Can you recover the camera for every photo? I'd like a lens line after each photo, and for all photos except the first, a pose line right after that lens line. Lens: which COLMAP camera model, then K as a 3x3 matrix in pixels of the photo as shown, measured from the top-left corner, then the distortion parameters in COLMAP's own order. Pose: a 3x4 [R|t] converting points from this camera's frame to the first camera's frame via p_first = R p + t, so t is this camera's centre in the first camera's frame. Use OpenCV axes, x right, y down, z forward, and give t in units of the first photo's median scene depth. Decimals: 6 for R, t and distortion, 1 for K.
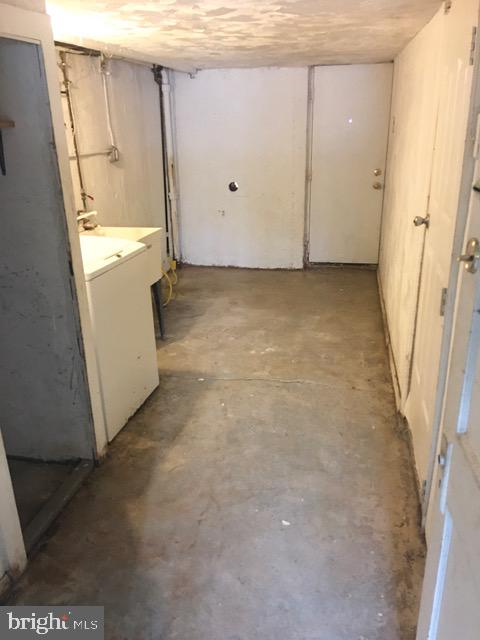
lens RADIAL K [[536.3, 0, 240.2], [0, 536.3, 320.4], [0, 0, 1]] dist [0.101739, -0.150444]
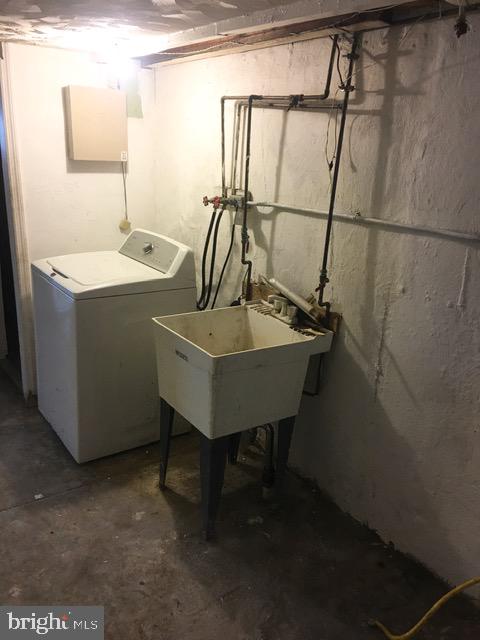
lens RADIAL K [[536.3, 0, 240.1], [0, 536.3, 319.4], [0, 0, 1]] dist [0.101739, -0.150444]
pose [[-0.653526, 0.221775, -0.723684, 0.202319], [-0.301629, 0.800606, 0.517736, -0.481770], [0.694207, 0.556638, -0.456323, 1.258538]]
